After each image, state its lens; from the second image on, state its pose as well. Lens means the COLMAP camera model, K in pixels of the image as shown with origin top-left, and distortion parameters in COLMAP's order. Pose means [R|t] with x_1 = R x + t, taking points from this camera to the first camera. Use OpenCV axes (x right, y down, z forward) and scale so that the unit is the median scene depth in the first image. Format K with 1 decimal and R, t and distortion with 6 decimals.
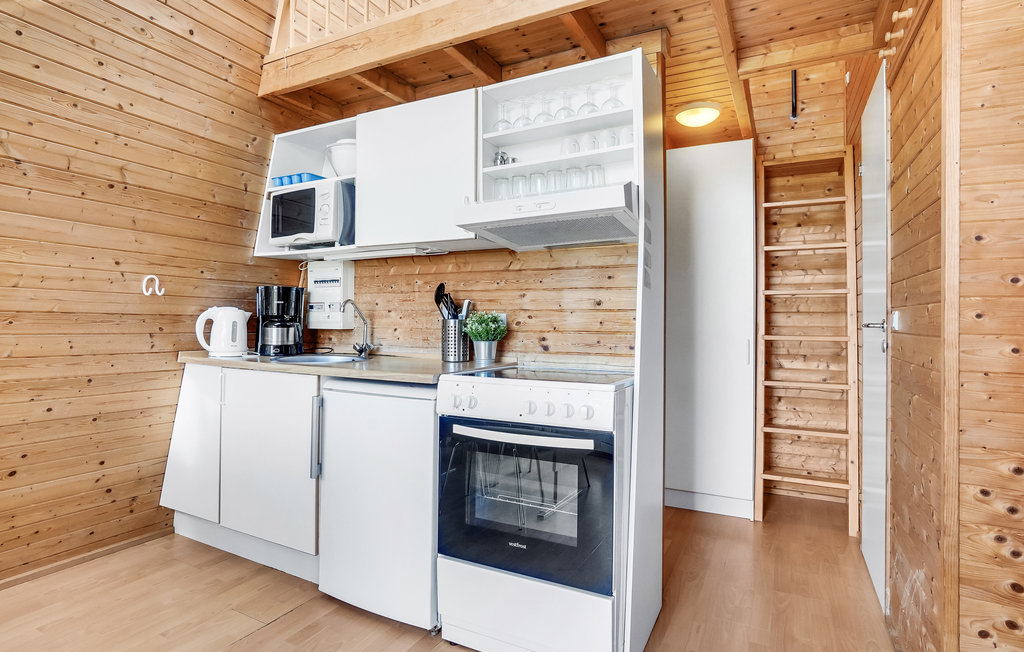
lens RADIAL K [[522.3, 0, 505.2], [0, 522.3, 317.8], [0, 0, 1]] dist [-0.025403, 0.004280]
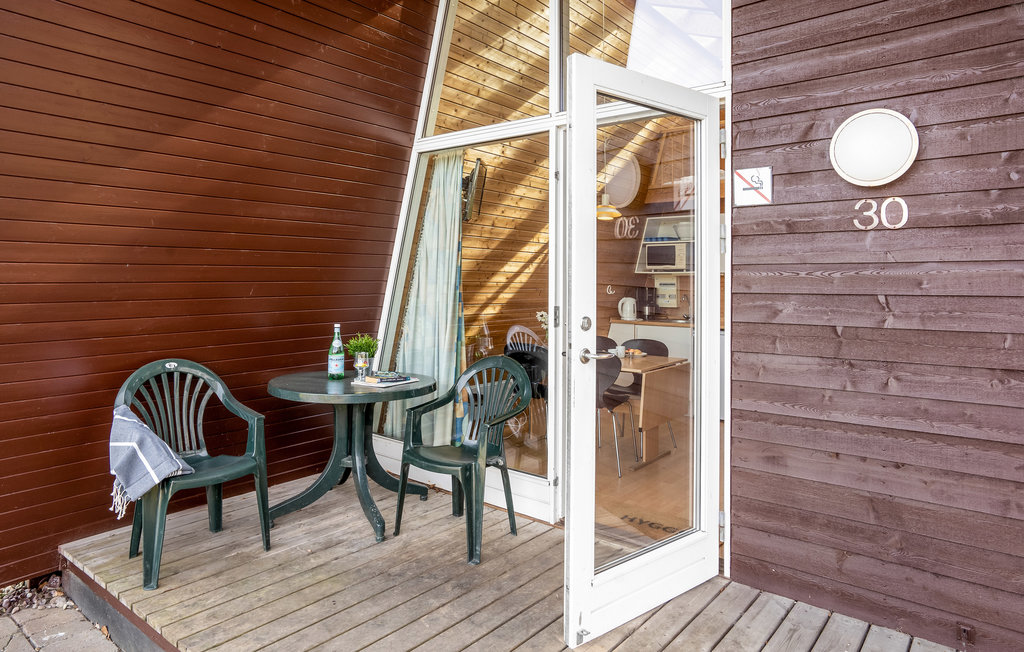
lens RADIAL K [[637.3, 0, 491.5], [0, 637.3, 267.1], [0, 0, 1]] dist [0.007762, 0.000410]
pose [[0.981149, -0.004420, -0.193202, -0.612464], [0.000904, 0.999832, -0.018285, -0.106880], [0.193251, 0.017766, 0.980989, -1.881366]]
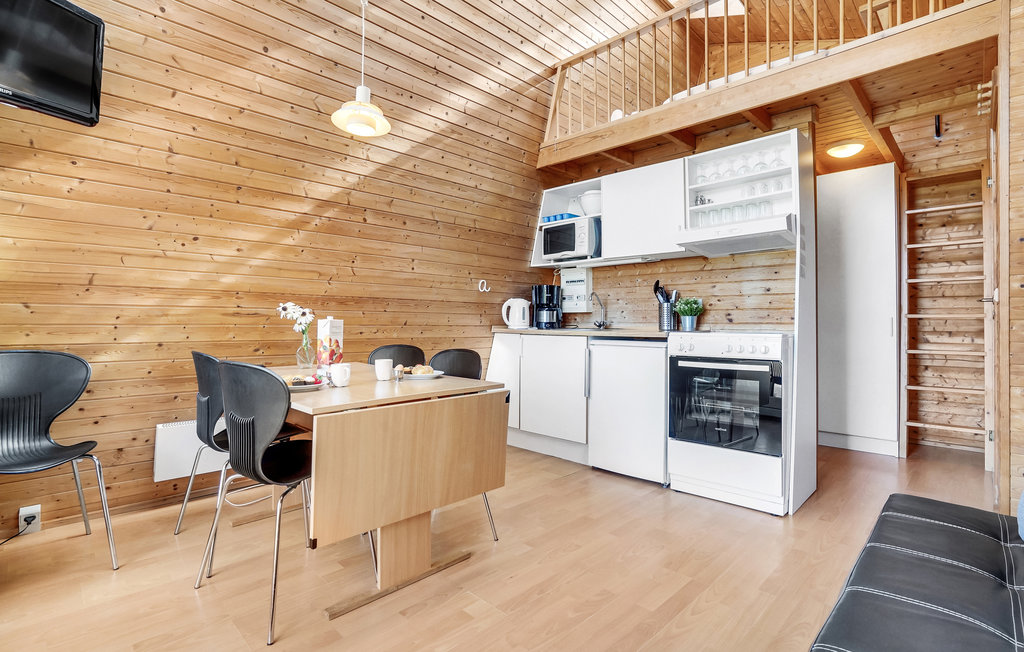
lens RADIAL K [[491.3, 0, 517.4], [0, 491.3, 314.9], [0, 0, 1]] dist [-0.026486, 0.006992]
pose [[0.961379, -0.010251, -0.275036, -0.119883], [0.008037, 0.999926, -0.009174, 0.047144], [0.275109, 0.006609, 0.961390, -0.509312]]
